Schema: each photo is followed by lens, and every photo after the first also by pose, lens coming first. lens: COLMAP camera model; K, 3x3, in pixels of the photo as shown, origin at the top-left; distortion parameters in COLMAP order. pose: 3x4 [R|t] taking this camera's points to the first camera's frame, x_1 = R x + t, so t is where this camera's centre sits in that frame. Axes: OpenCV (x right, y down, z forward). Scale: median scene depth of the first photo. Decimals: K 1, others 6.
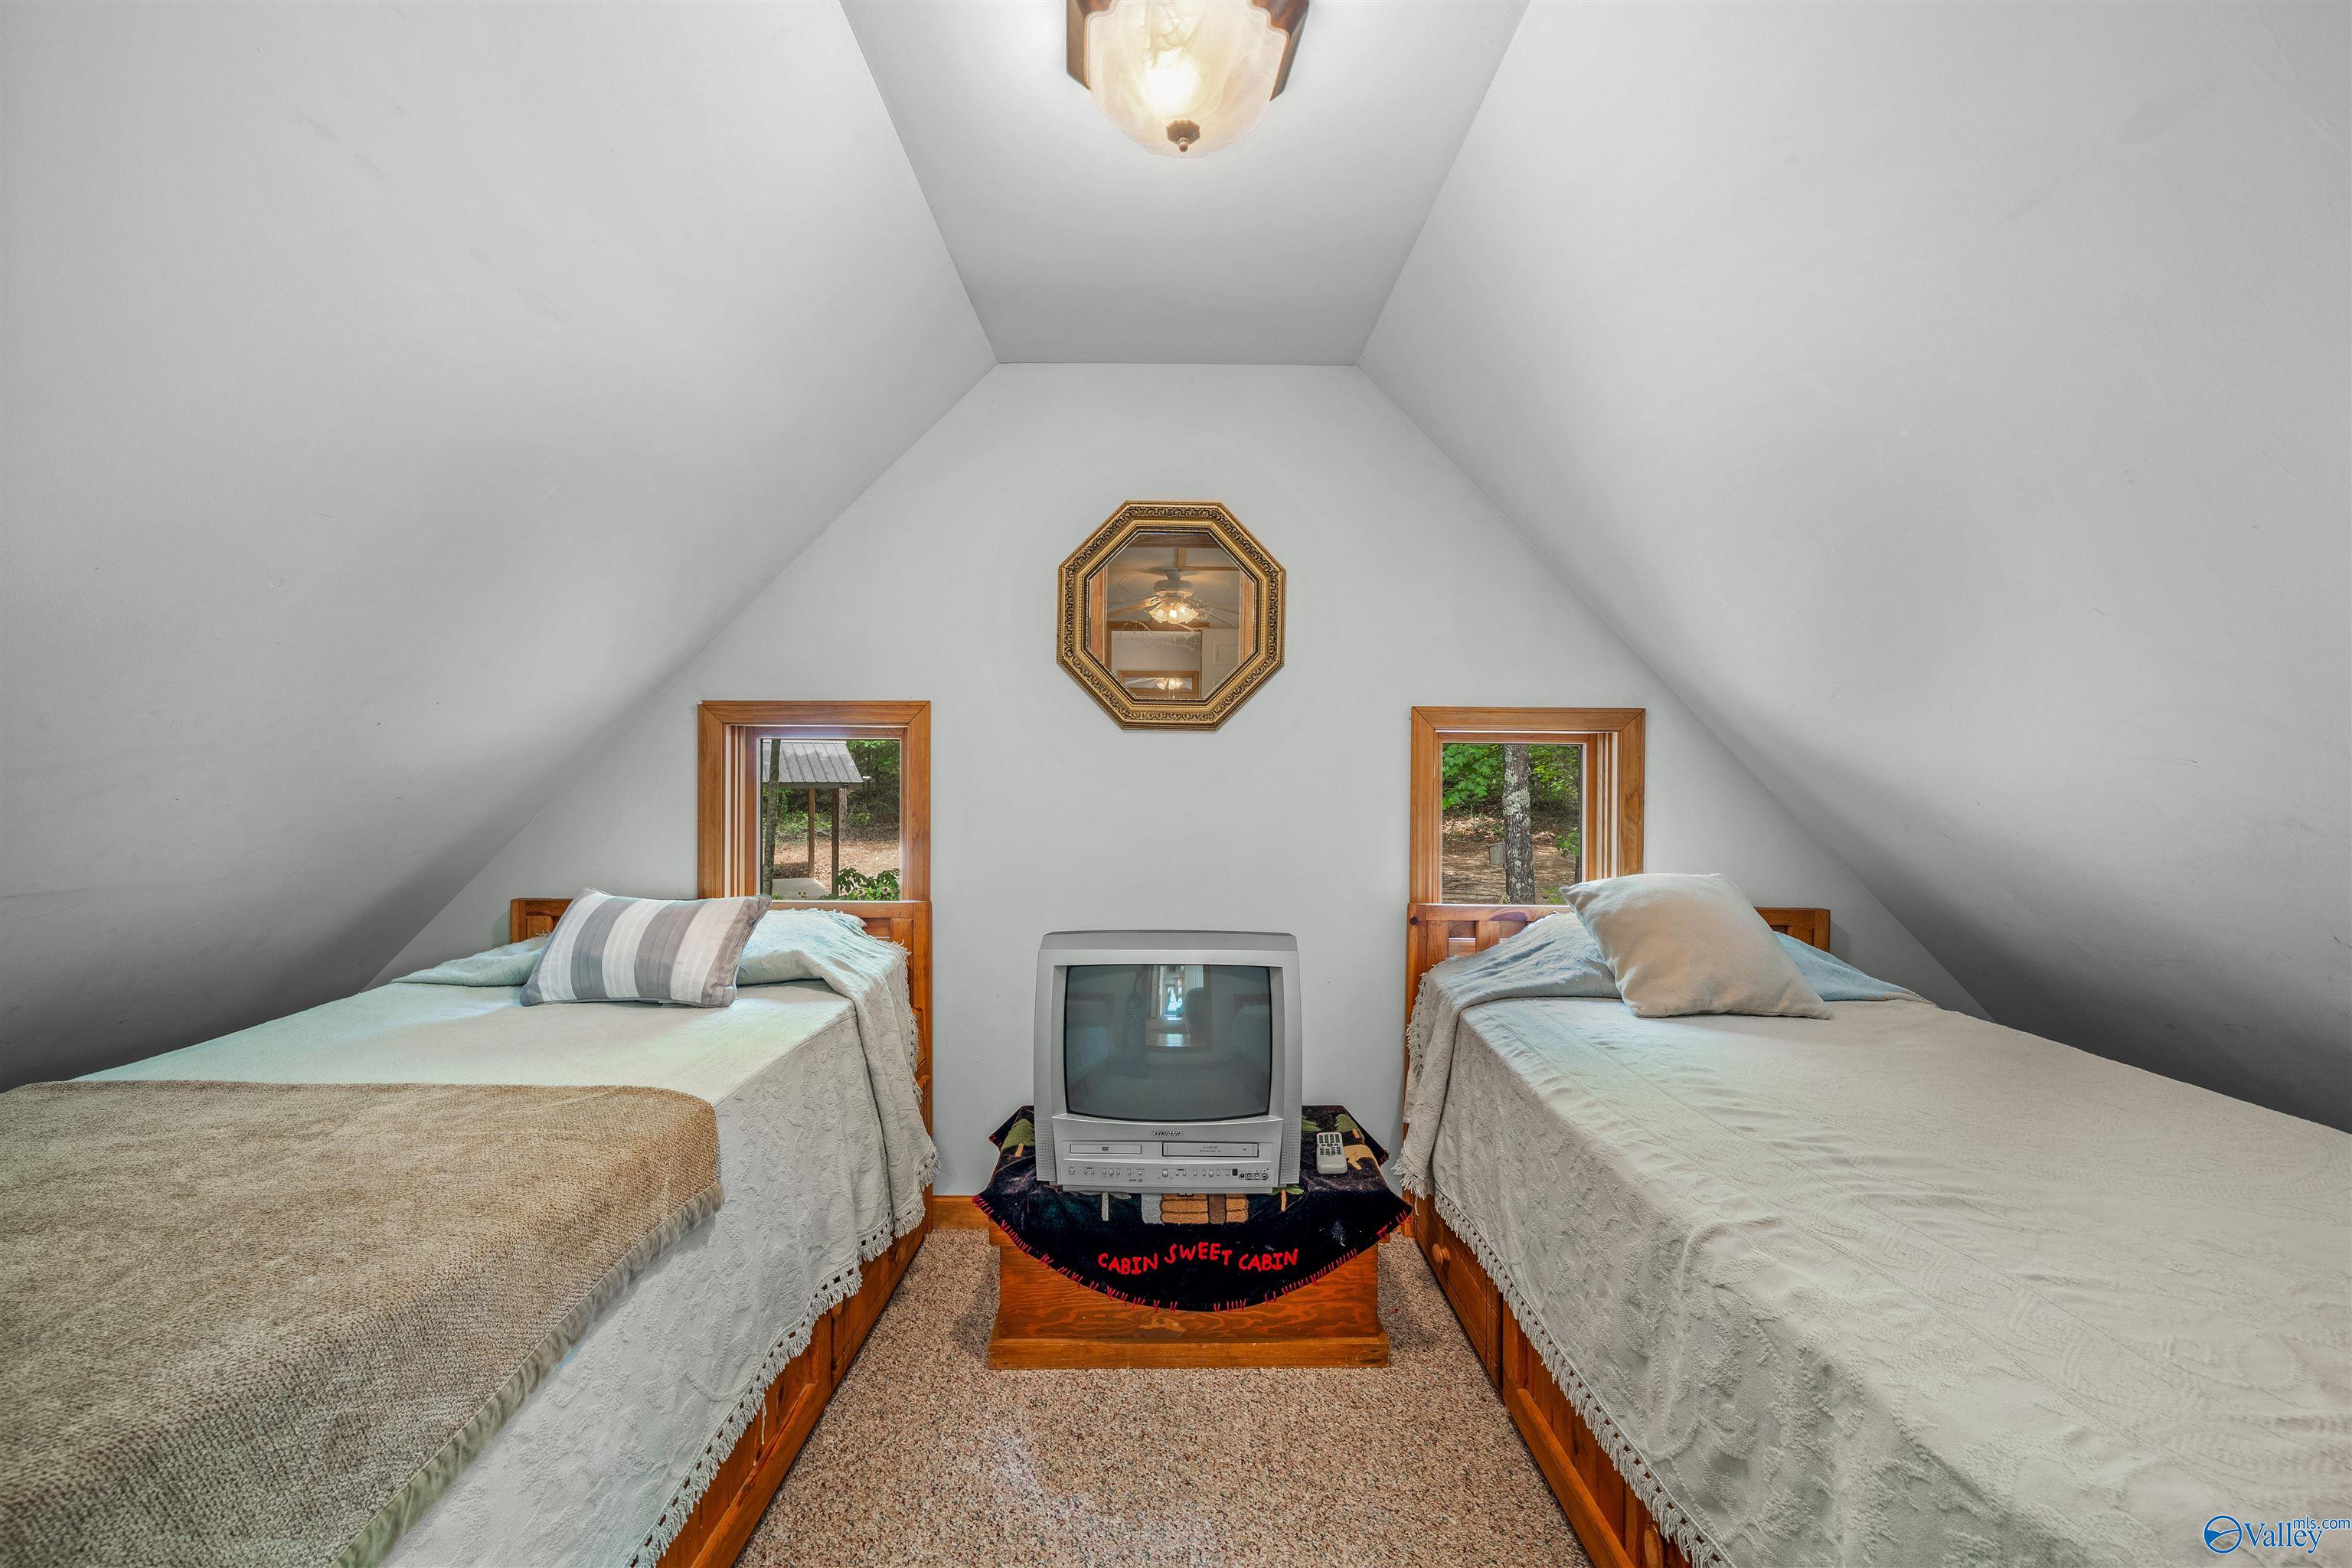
lens RADIAL K [[951.1, 0, 1165.8], [0, 951.1, 776.0], [0, 0, 1]] dist [0.002861, 0.000014]
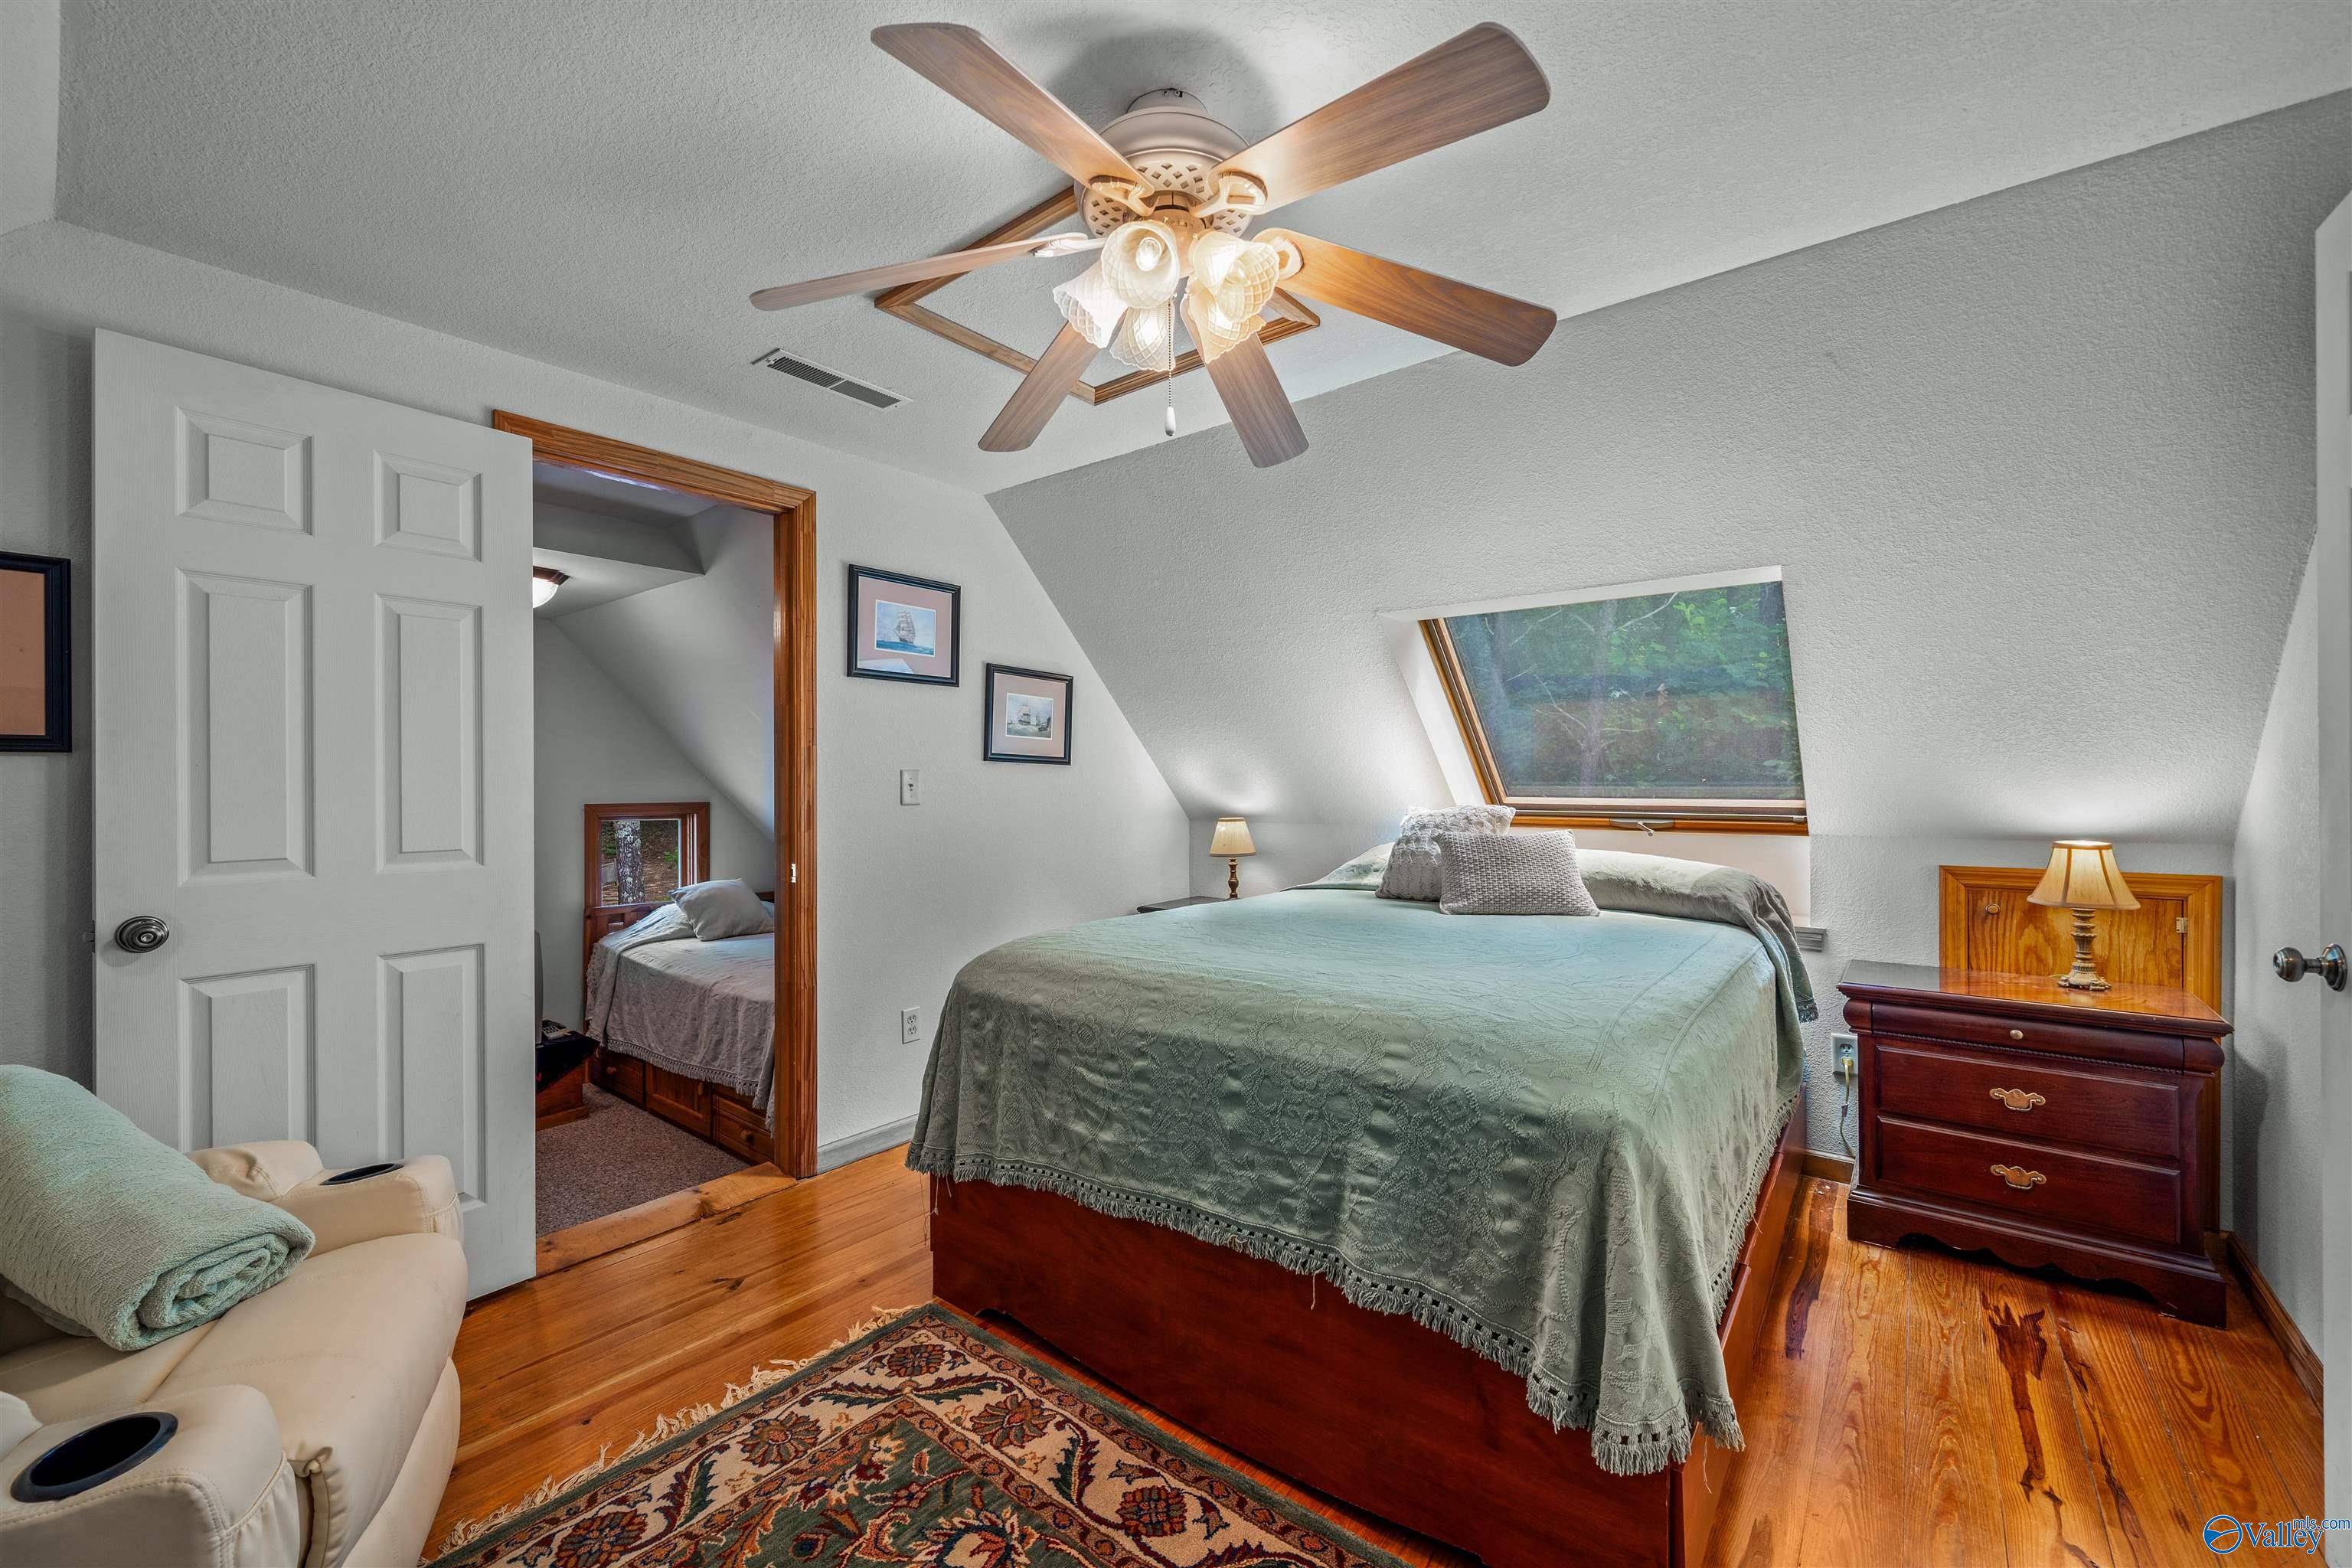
lens RADIAL K [[951.1, 0, 1172.1], [0, 951.1, 779.2], [0, 0, 1]] dist [0.002861, 0.000014]
pose [[0.636629, -0.009406, 0.771113, -0.481776], [0.011888, 0.999926, 0.002383, -0.119085], [-0.771079, 0.007649, 0.636694, -1.165370]]
